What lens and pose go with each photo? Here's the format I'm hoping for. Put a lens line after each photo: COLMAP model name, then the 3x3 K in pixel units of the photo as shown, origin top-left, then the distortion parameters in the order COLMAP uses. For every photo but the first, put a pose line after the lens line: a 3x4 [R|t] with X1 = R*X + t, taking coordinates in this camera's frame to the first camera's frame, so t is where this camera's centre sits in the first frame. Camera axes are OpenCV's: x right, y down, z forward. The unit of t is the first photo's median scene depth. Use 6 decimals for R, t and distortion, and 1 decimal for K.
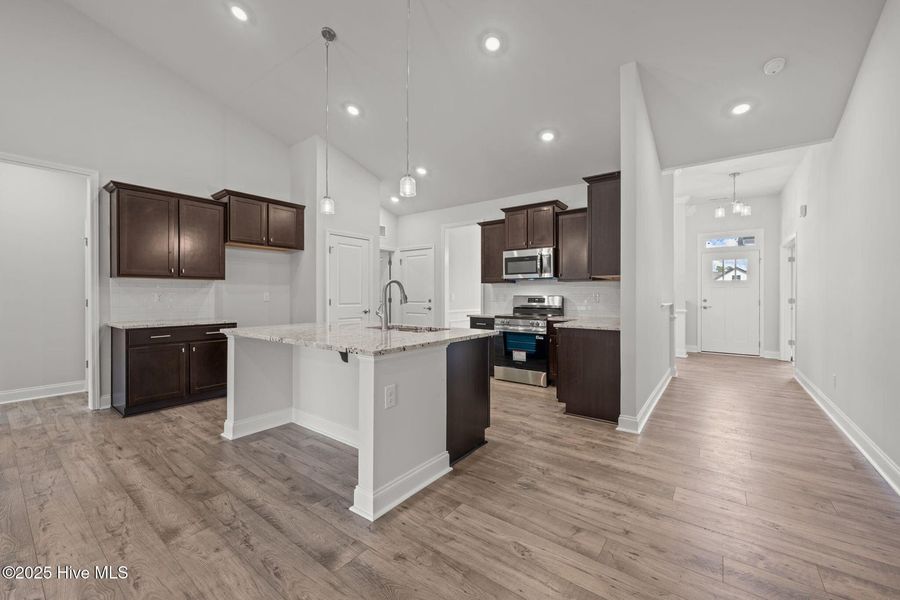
lens RADIAL K [[356.0, 0, 450.0], [0, 356.0, 295.3], [0, 0, 1]] dist [-0.002361, -0.000114]
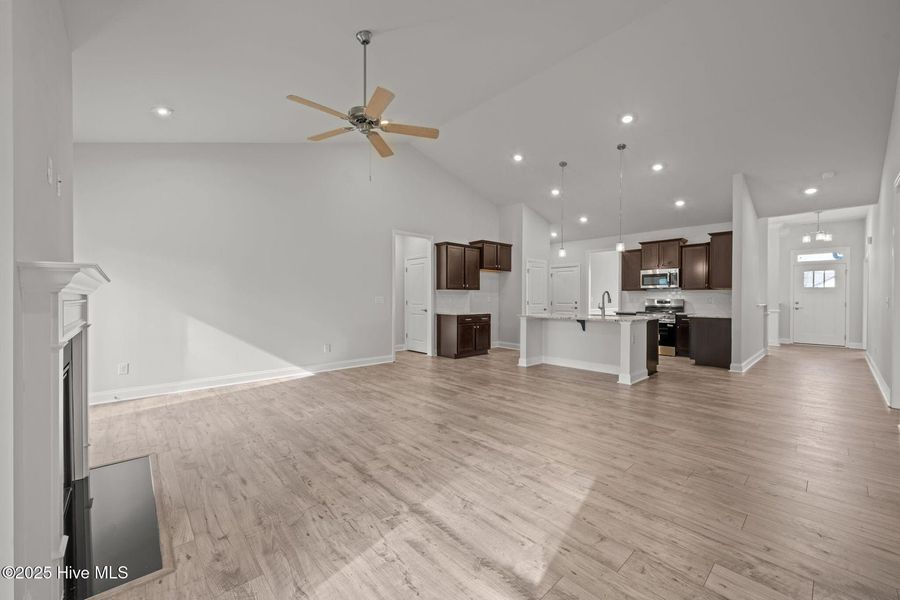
lens RADIAL K [[356.0, 0, 447.9], [0, 356.0, 302.6], [0, 0, 1]] dist [-0.002361, -0.000114]
pose [[0.983338, 0.002120, -0.181773, -0.553017], [-0.000326, 0.999951, 0.009898, 0.001483], [0.181785, -0.009674, 0.983291, -0.941977]]
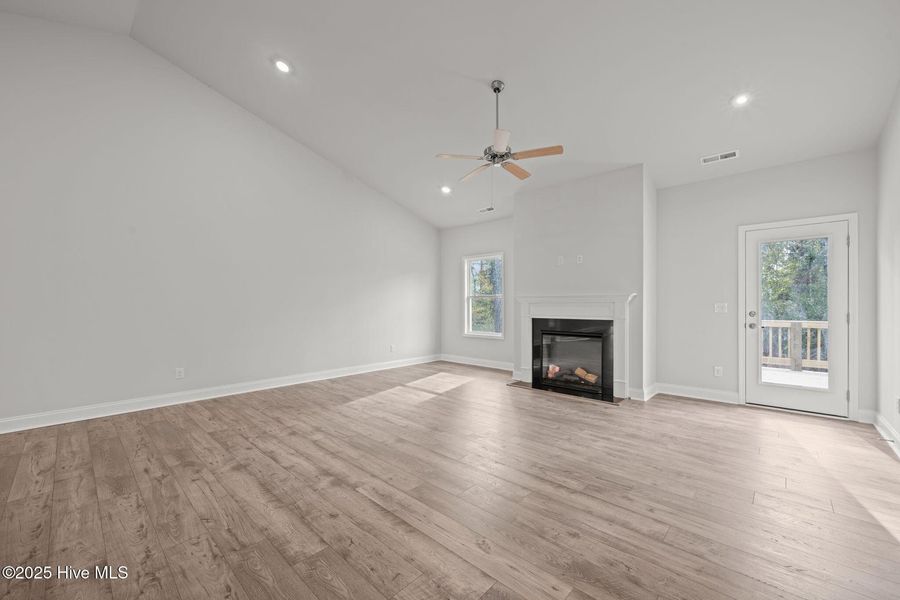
lens RADIAL K [[356.0, 0, 446.0], [0, 356.0, 302.0], [0, 0, 1]] dist [-0.002361, -0.000114]
pose [[-0.994225, 0.000708, 0.107312, -0.862807], [0.000301, 0.999993, -0.003804, -0.002428], [-0.107314, -0.003750, -0.994218, 0.879512]]
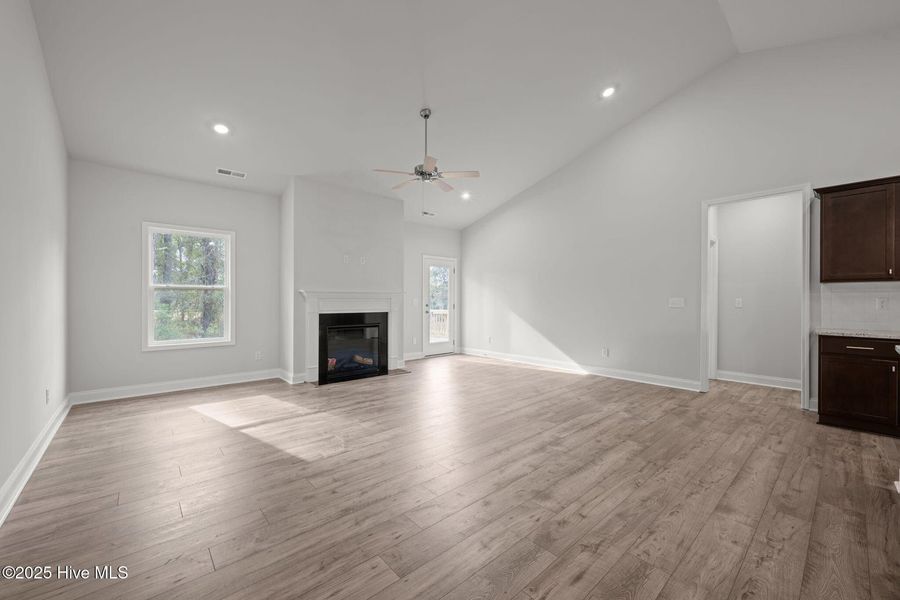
lens RADIAL K [[356.0, 0, 452.2], [0, 356.0, 301.4], [0, 0, 1]] dist [-0.002361, -0.000114]
pose [[-0.194536, 0.002937, -0.980891, 0.246916], [-0.003431, 0.999987, 0.003675, 0.000753], [0.980889, 0.004080, -0.194524, 0.174444]]
